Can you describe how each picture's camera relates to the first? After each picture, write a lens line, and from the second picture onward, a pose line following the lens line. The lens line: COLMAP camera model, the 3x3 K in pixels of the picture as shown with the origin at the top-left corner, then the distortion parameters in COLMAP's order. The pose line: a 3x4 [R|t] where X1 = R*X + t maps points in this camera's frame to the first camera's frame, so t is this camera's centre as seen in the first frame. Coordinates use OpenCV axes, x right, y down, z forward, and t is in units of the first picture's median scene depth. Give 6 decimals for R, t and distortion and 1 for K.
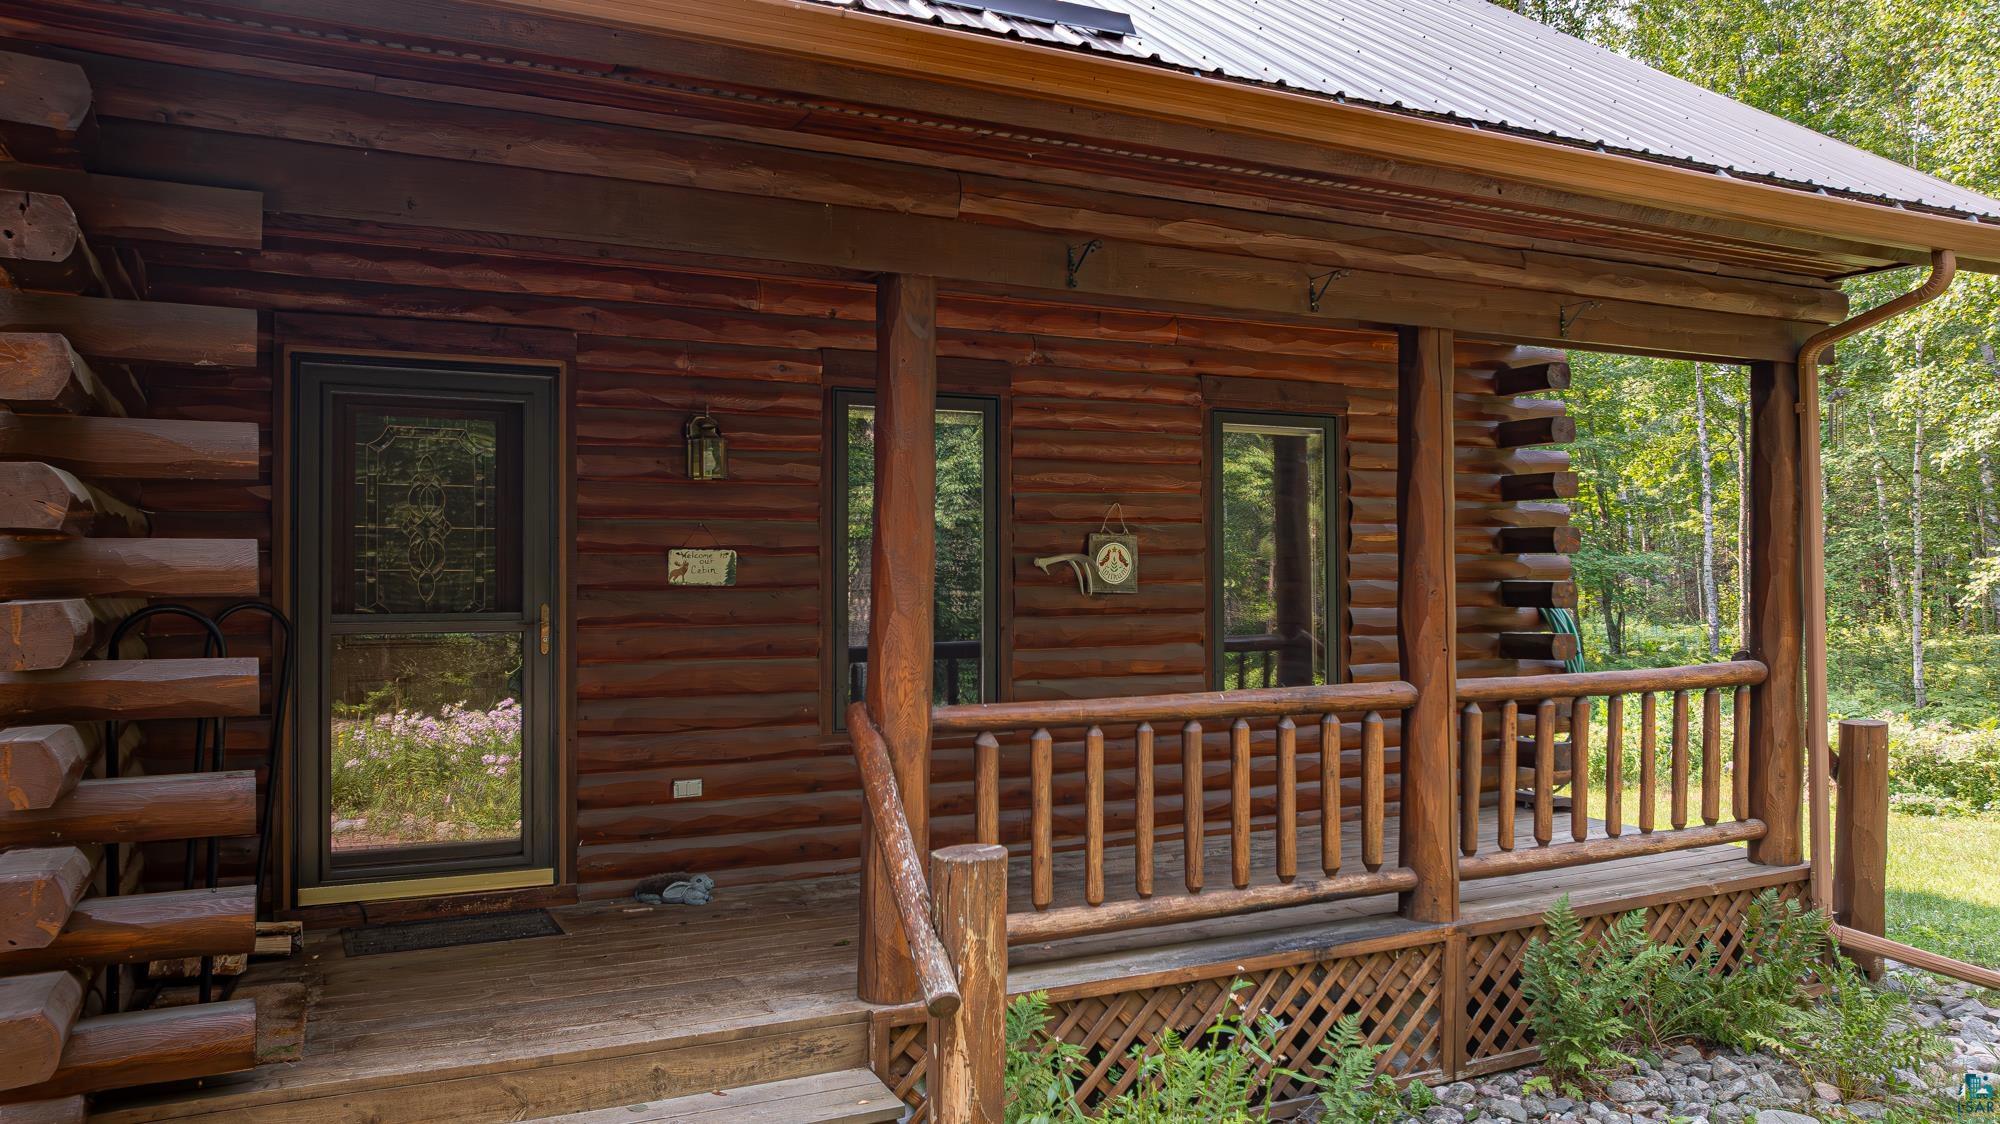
lens RADIAL K [[1422.2, 0, 993.7], [0, 1422.2, 551.4], [0, 0, 1]] dist [-0.035490, 0.036500]
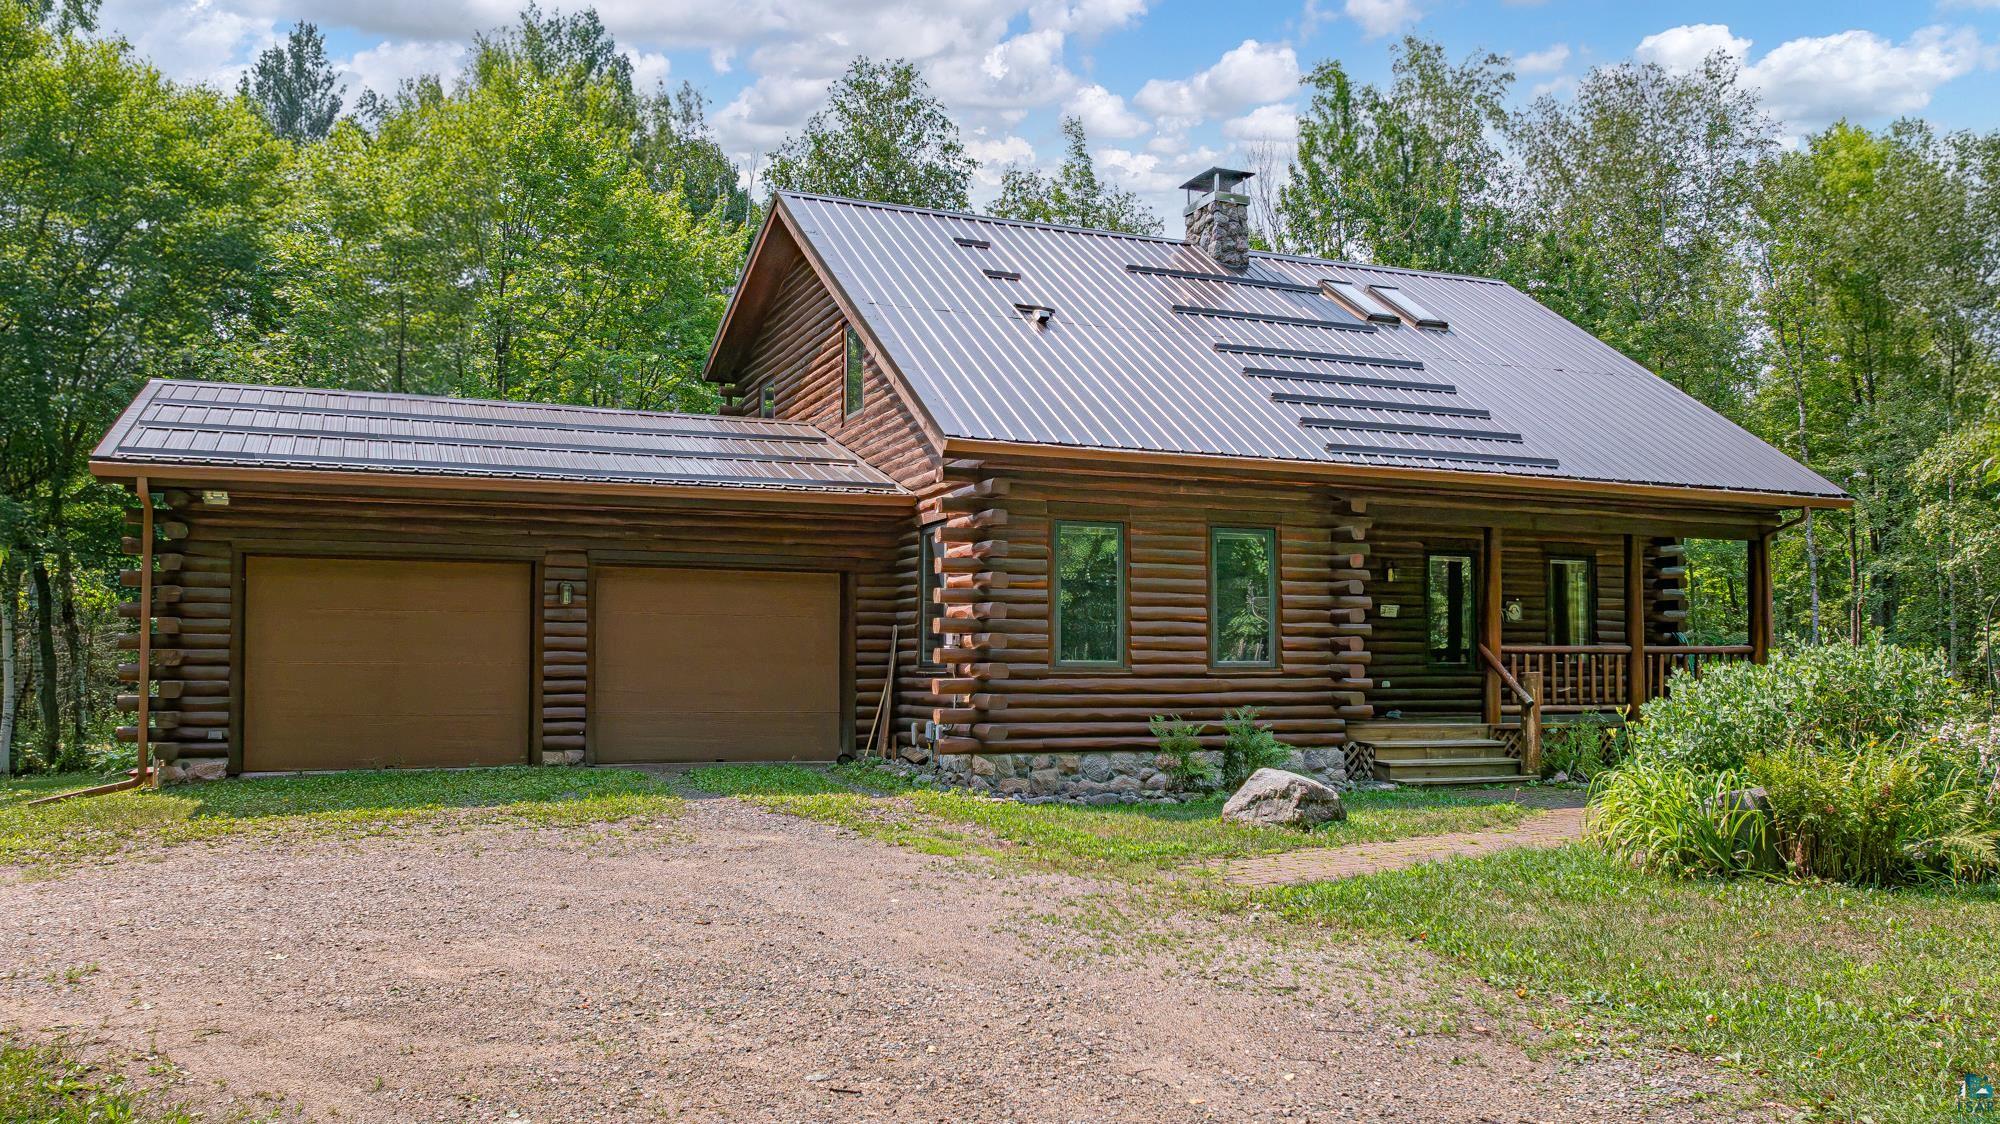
lens RADIAL K [[1492.0, 0, 1008.1], [0, 1492.0, 568.1], [0, 0, 1]] dist [-0.048218, 0.002936]
pose [[0.997707, 0.001565, -0.067665, -0.730697], [-0.005130, 0.998605, -0.052543, 0.083513], [0.067488, 0.052769, 0.996324, -2.016419]]
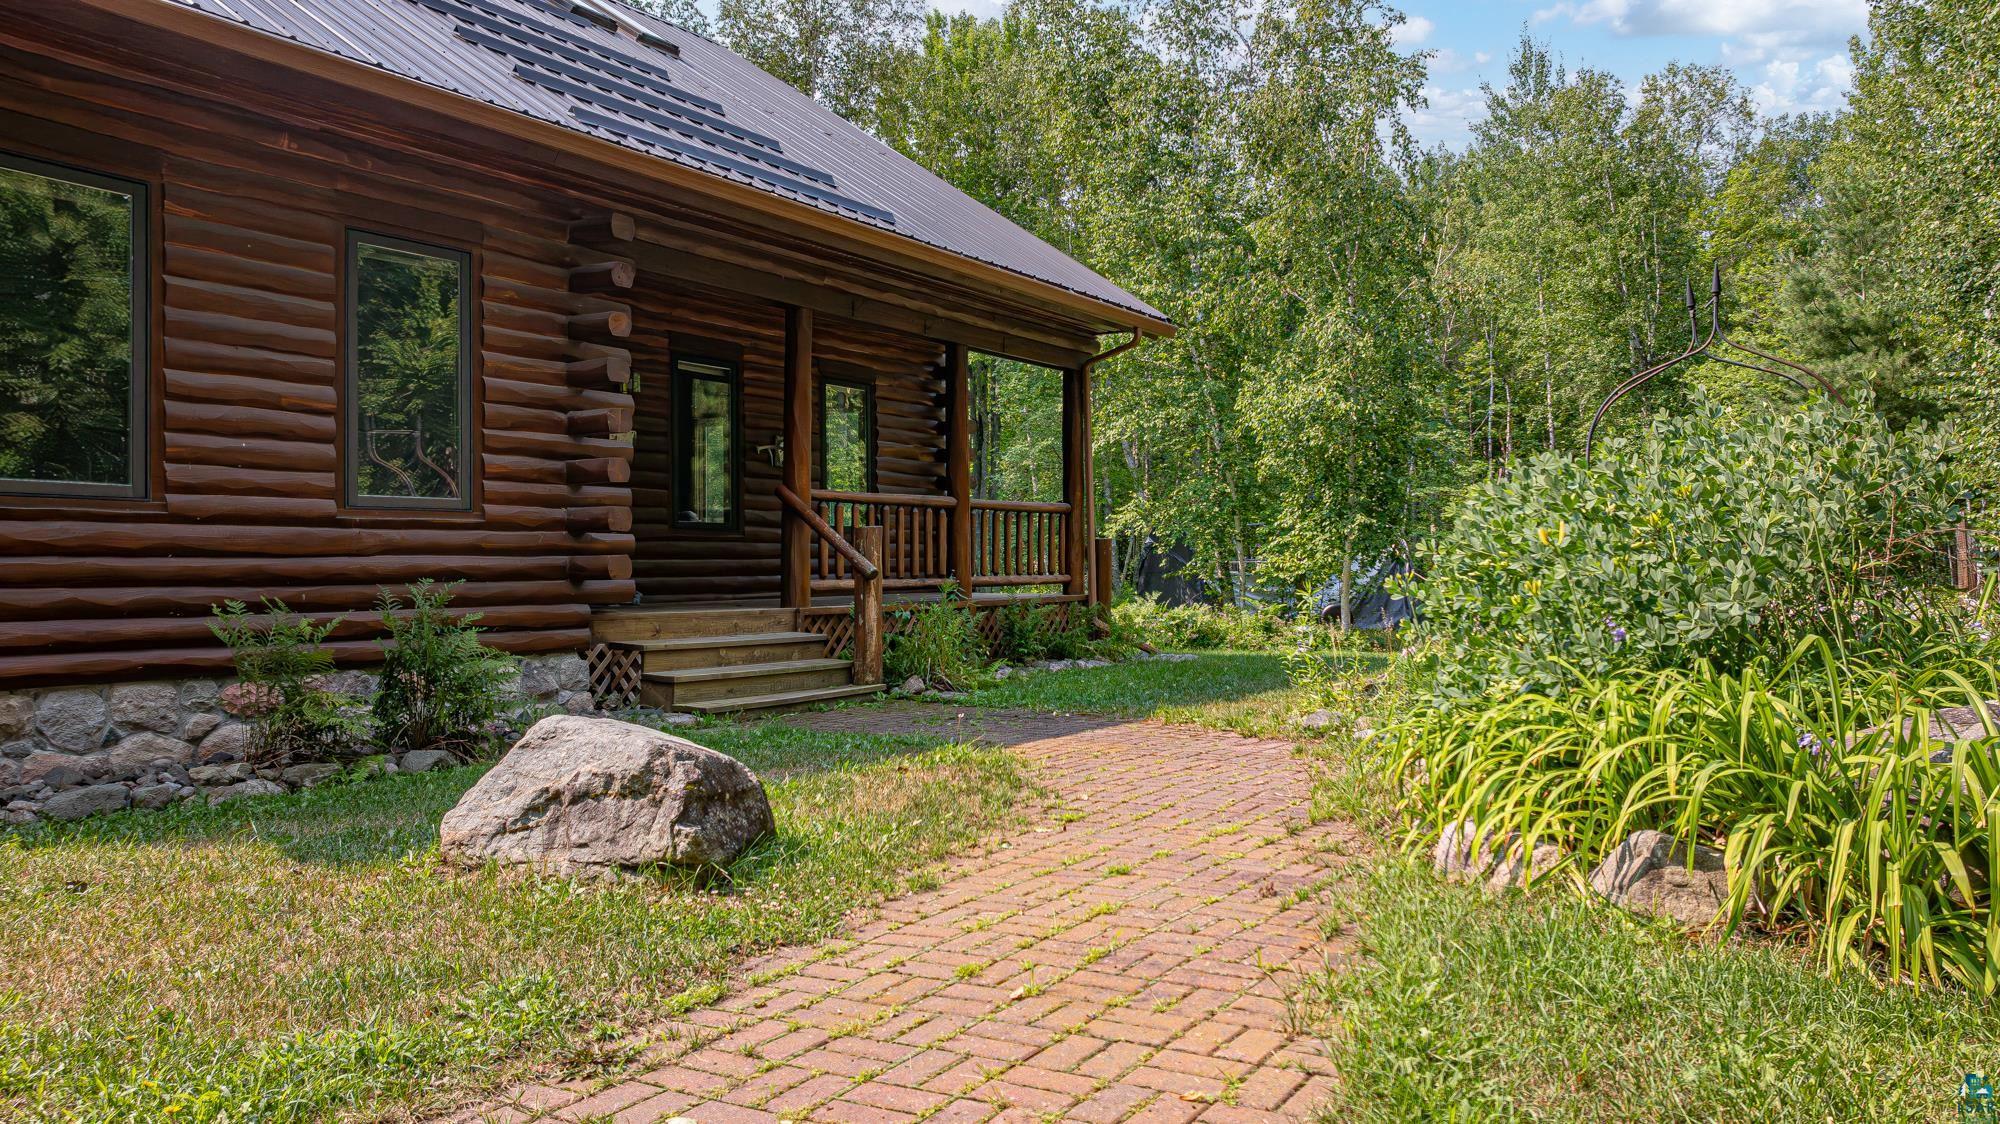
lens RADIAL K [[1422.2, 0, 996.5], [0, 1422.2, 552.7], [0, 0, 1]] dist [-0.035490, 0.036500]
pose [[0.851222, 0.002050, 0.524802, -0.718473], [-0.002202, 0.999998, -0.000333, 0.153157], [-0.524801, -0.000872, 0.851224, -0.836140]]
